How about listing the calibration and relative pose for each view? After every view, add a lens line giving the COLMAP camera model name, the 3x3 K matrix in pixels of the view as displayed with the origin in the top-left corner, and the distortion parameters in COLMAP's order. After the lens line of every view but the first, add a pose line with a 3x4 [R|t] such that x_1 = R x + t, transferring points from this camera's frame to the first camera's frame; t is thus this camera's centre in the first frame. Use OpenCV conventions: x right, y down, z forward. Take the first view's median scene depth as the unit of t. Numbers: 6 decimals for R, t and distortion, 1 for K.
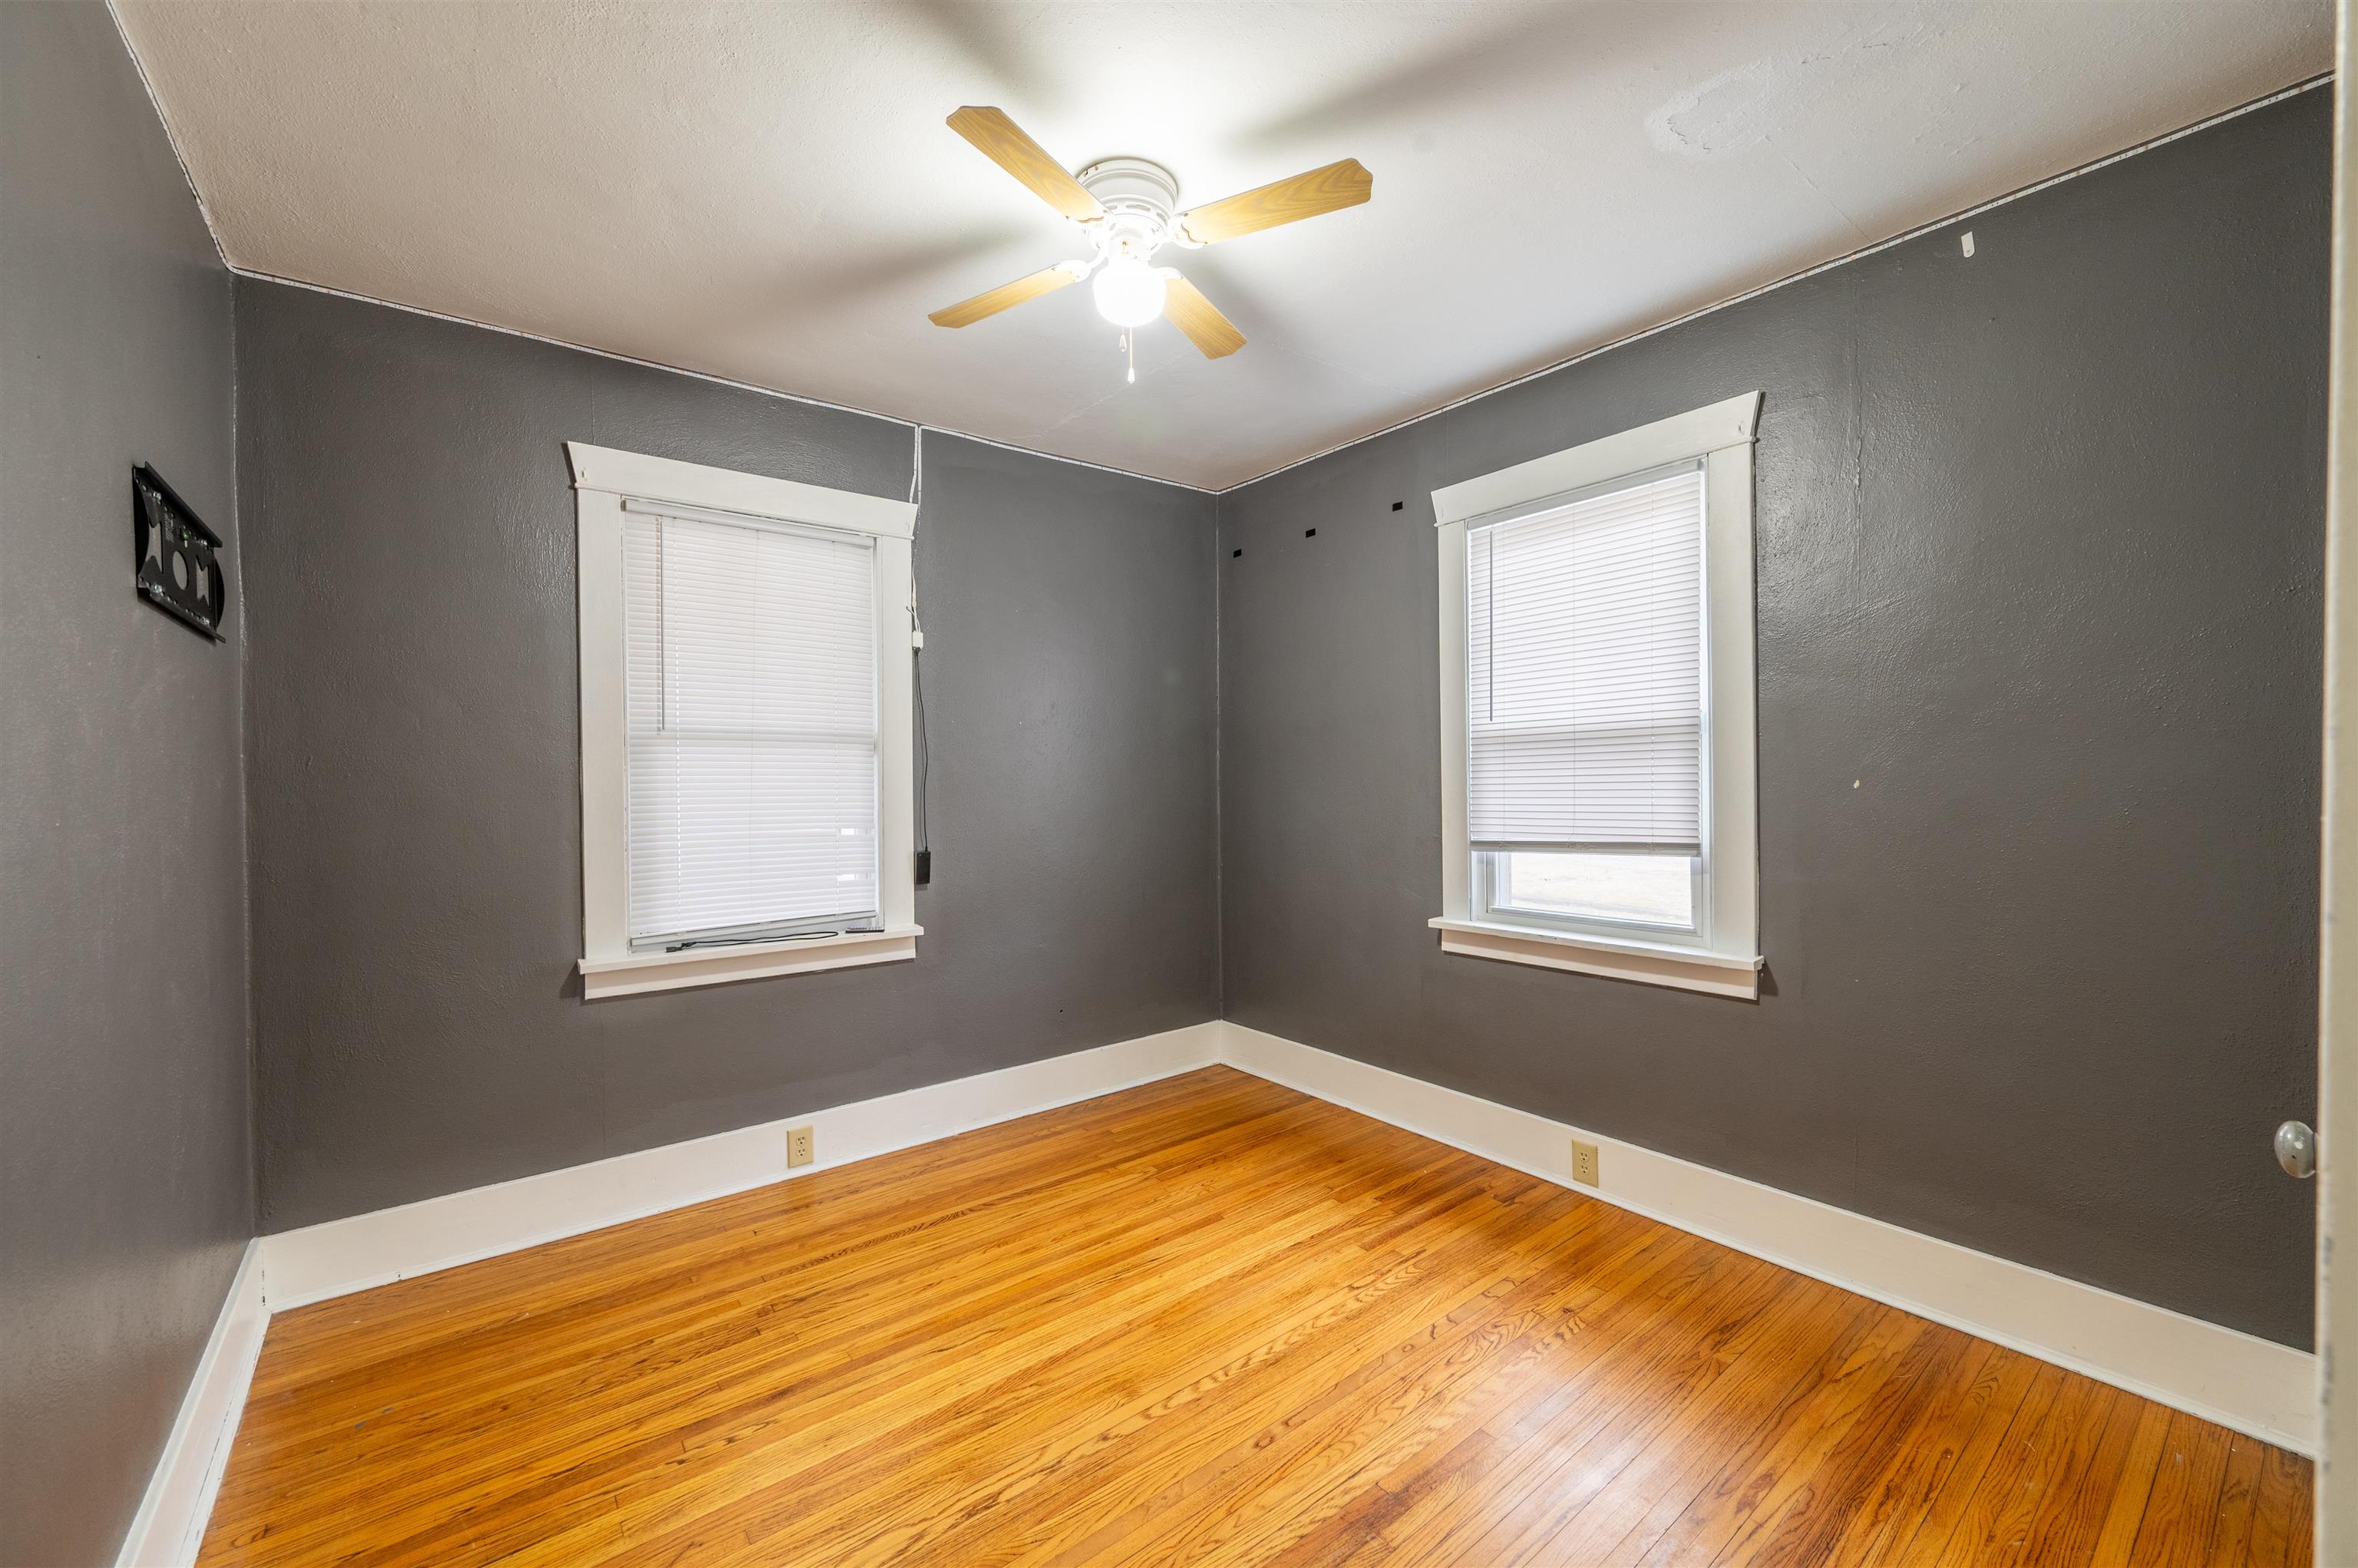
lens RADIAL K [[926.1, 0, 1181.4], [0, 926.1, 786.8], [0, 0, 1]] dist [0.003438, 0.000005]
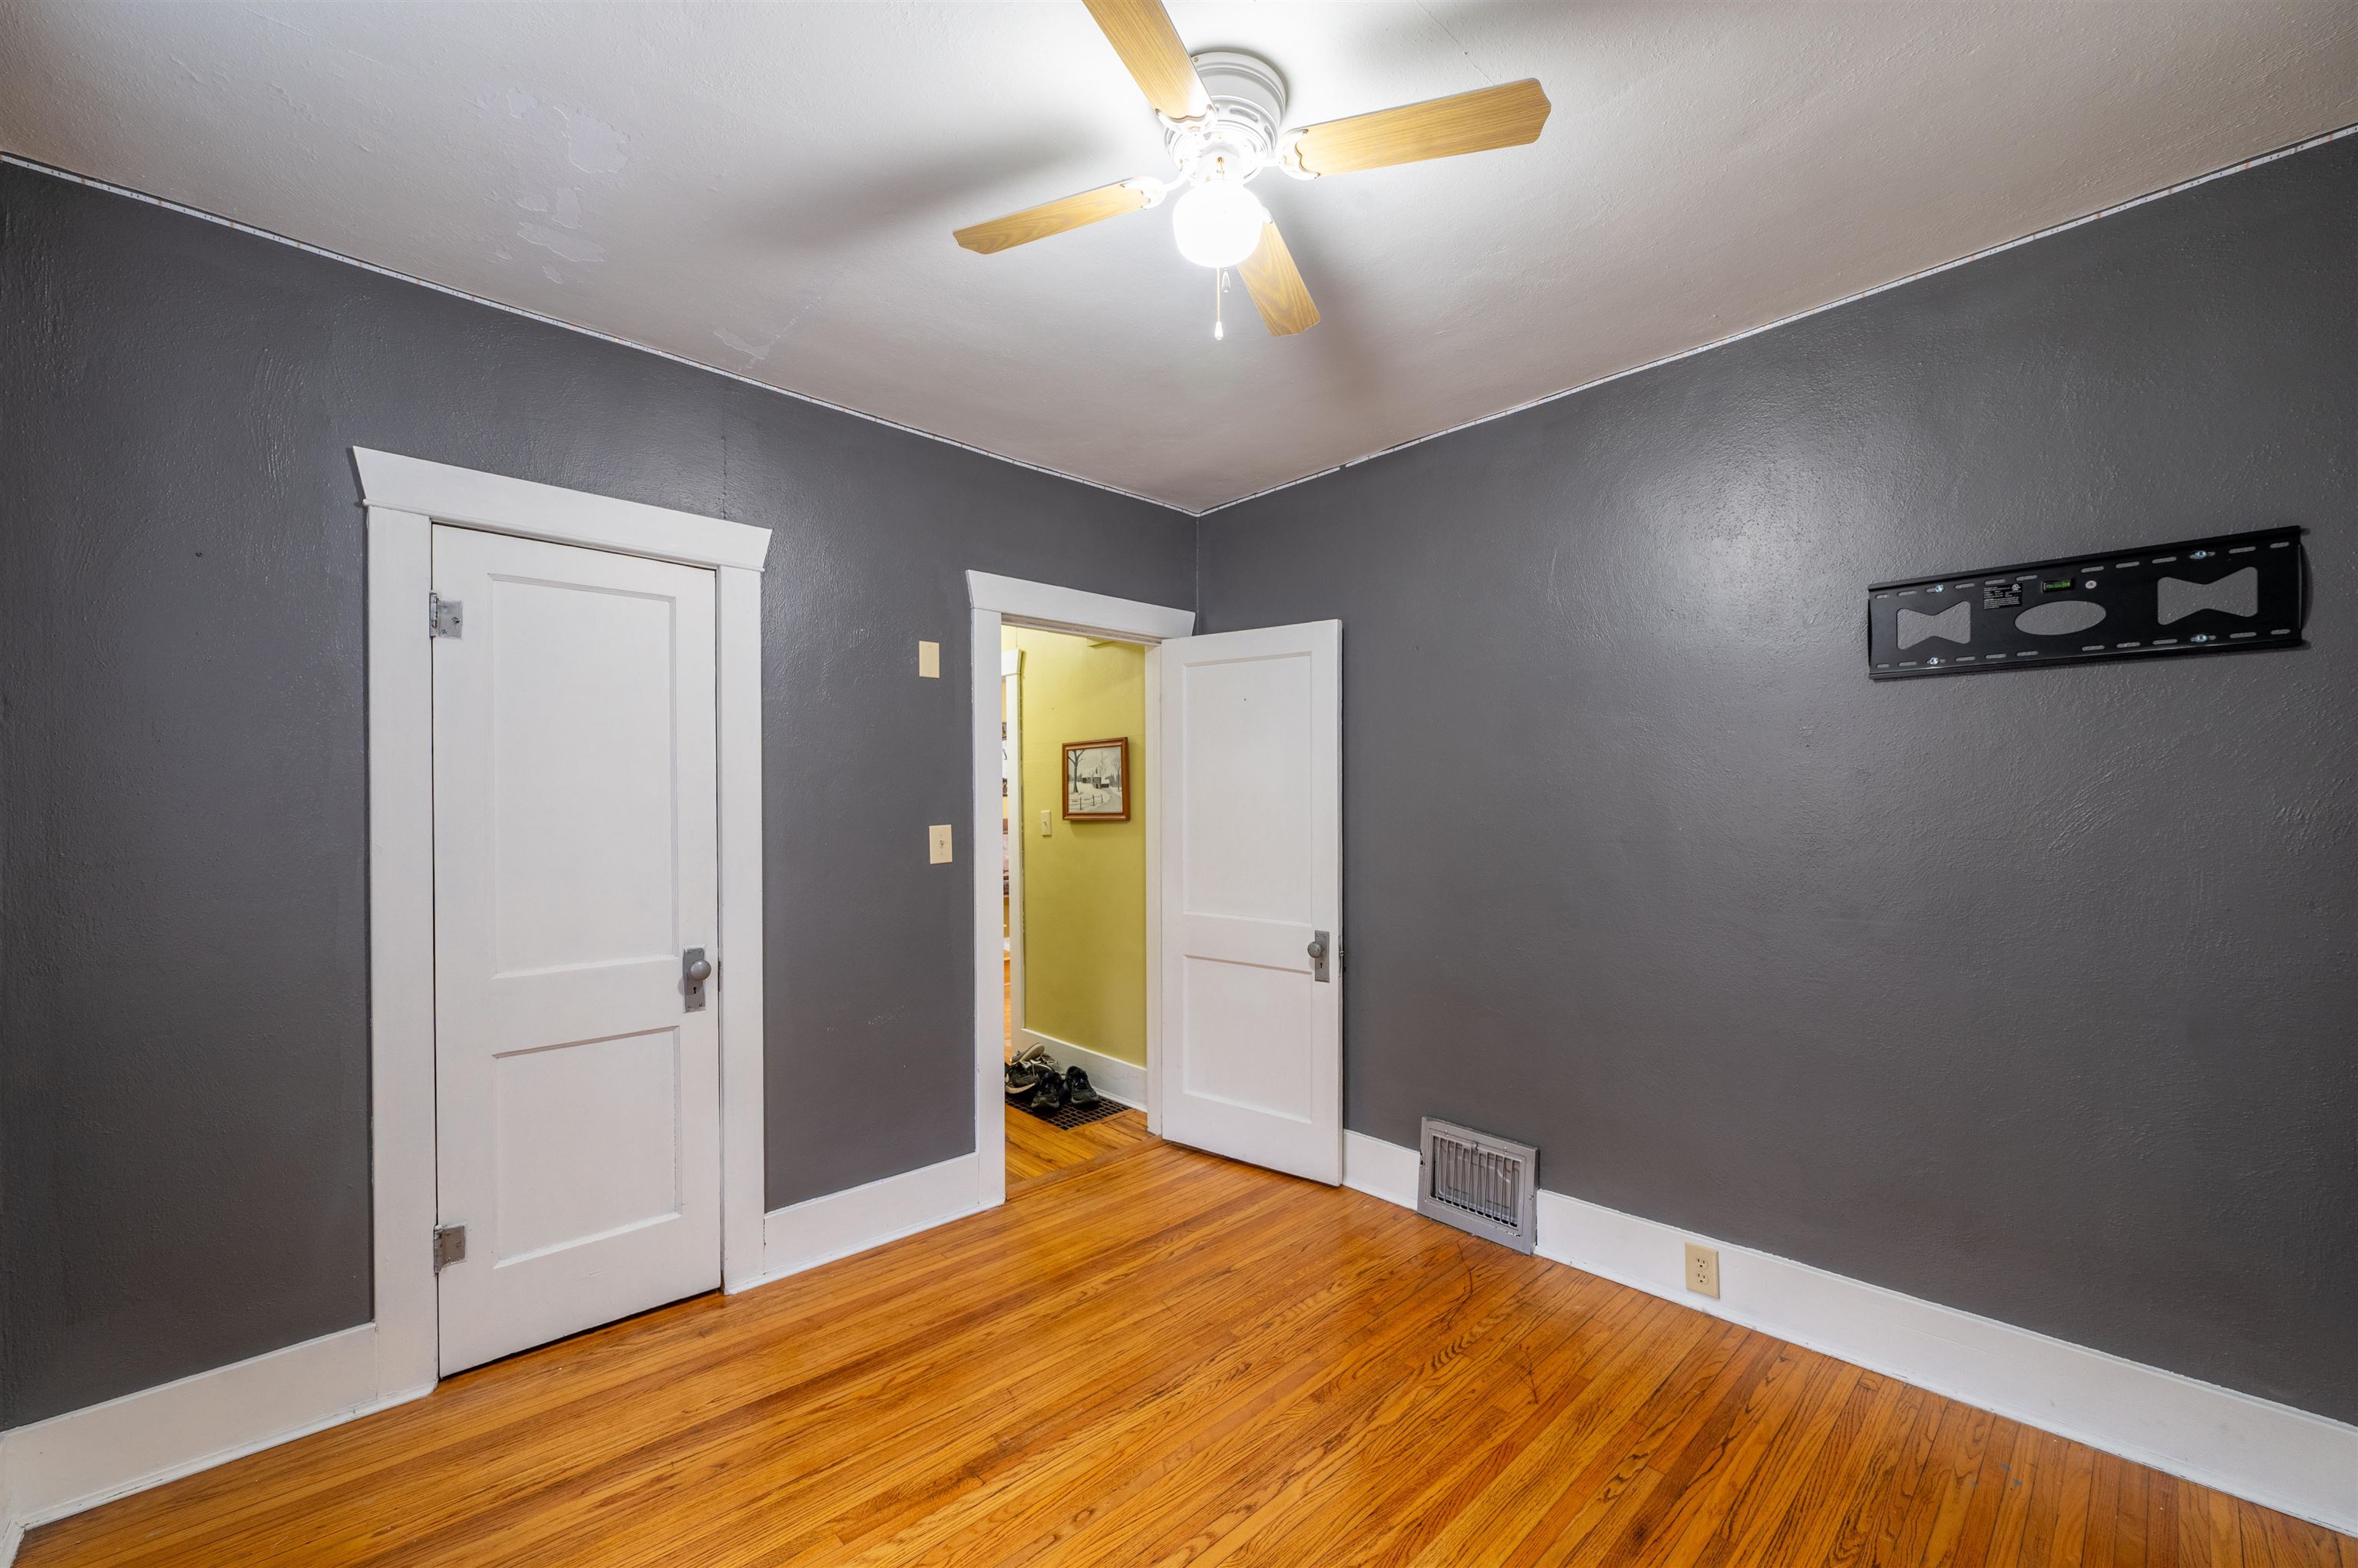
lens RADIAL K [[926.1, 0, 1176.2], [0, 926.1, 797.7], [0, 0, 1]] dist [0.003438, 0.000005]
pose [[-0.996136, 0.019311, -0.085677, 0.062522], [0.019374, 0.999812, 0.000101, -0.037271], [0.085663, -0.001560, -0.996323, 1.995072]]
